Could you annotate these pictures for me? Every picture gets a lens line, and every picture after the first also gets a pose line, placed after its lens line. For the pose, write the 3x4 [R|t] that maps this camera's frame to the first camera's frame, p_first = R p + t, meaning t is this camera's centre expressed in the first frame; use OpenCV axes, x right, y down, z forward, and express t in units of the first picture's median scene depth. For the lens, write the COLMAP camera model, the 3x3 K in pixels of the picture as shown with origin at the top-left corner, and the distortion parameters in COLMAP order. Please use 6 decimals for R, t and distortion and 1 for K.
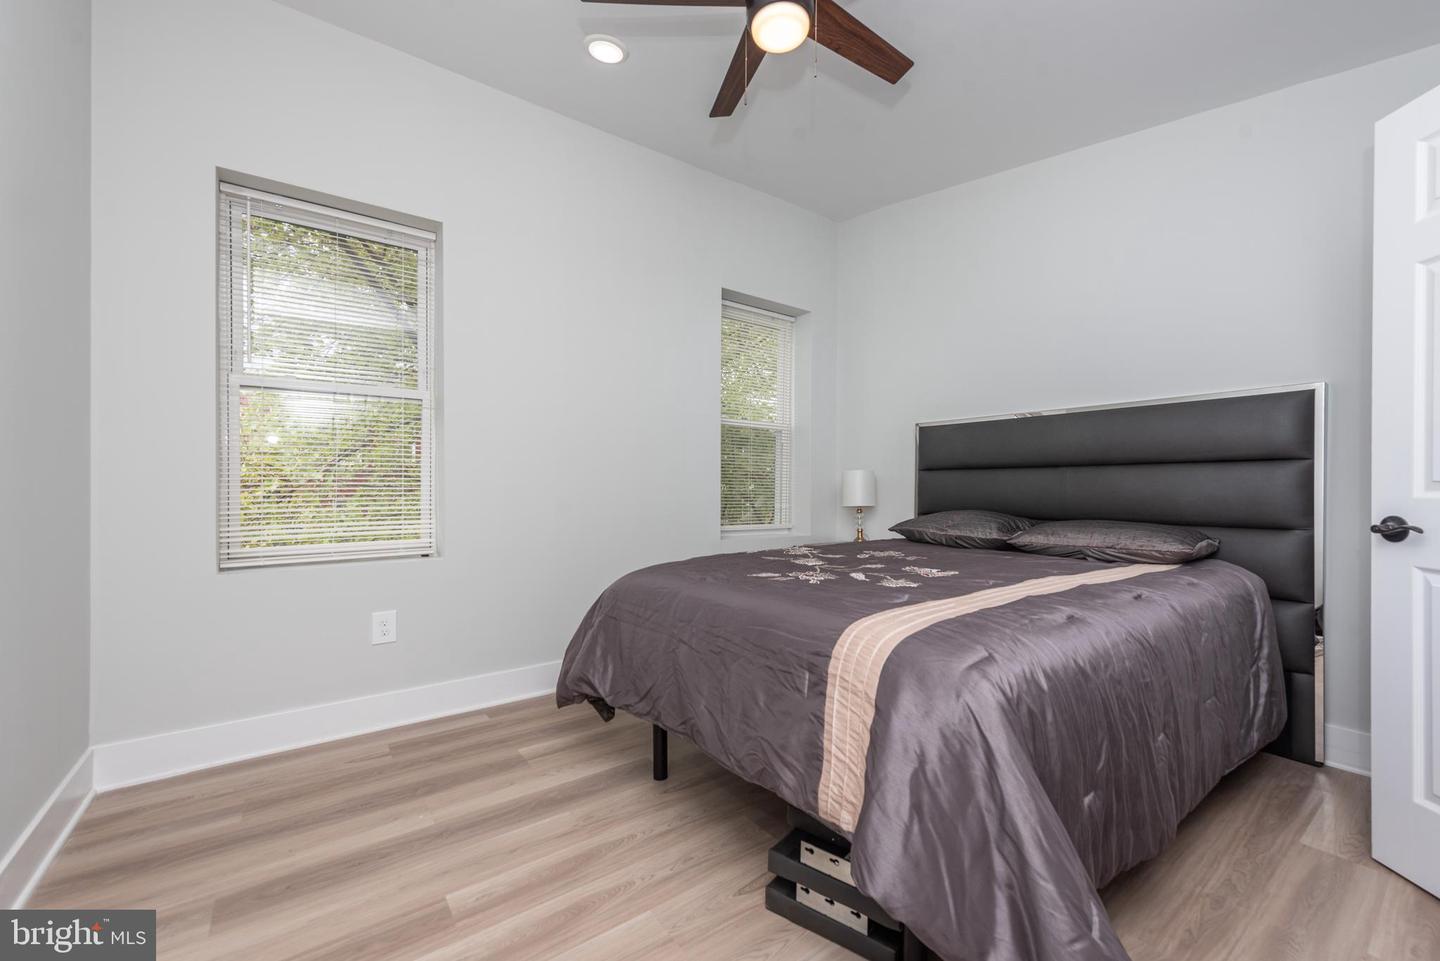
lens RADIAL K [[589.0, 0, 726.7], [0, 589.0, 482.4], [0, 0, 1]] dist [0.041280, -0.010706]
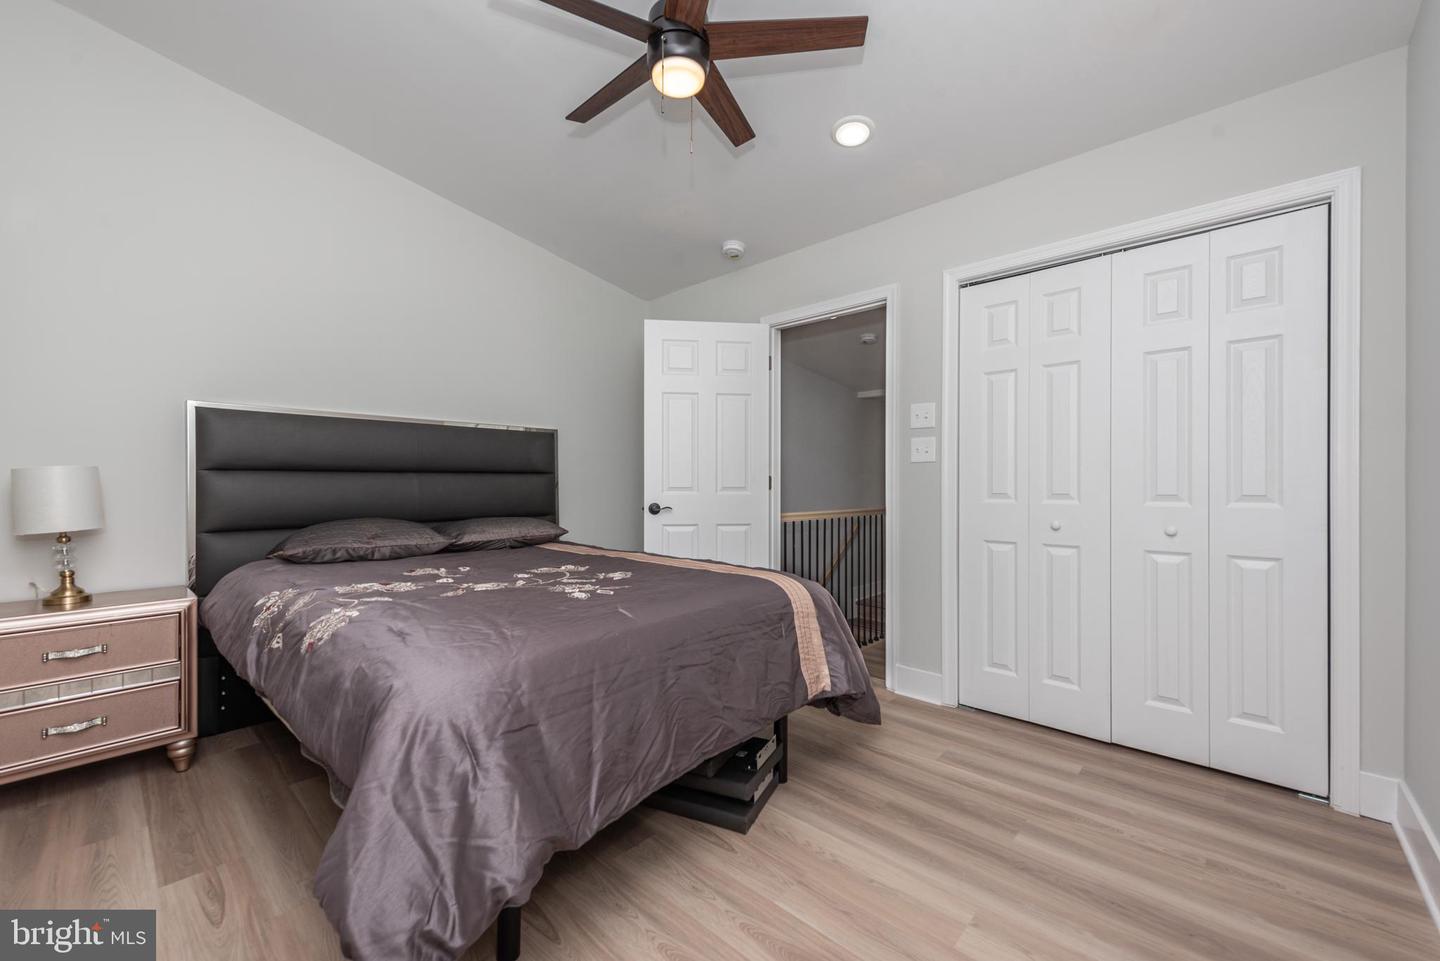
lens RADIAL K [[589.0, 0, 726.7], [0, 589.0, 482.4], [0, 0, 1]] dist [0.041280, -0.010706]
pose [[-0.215480, 0.010971, 0.976447, -0.633071], [0.000116, 0.999937, -0.011210, 0.002527], [-0.976508, -0.002302, -0.215468, 0.734252]]
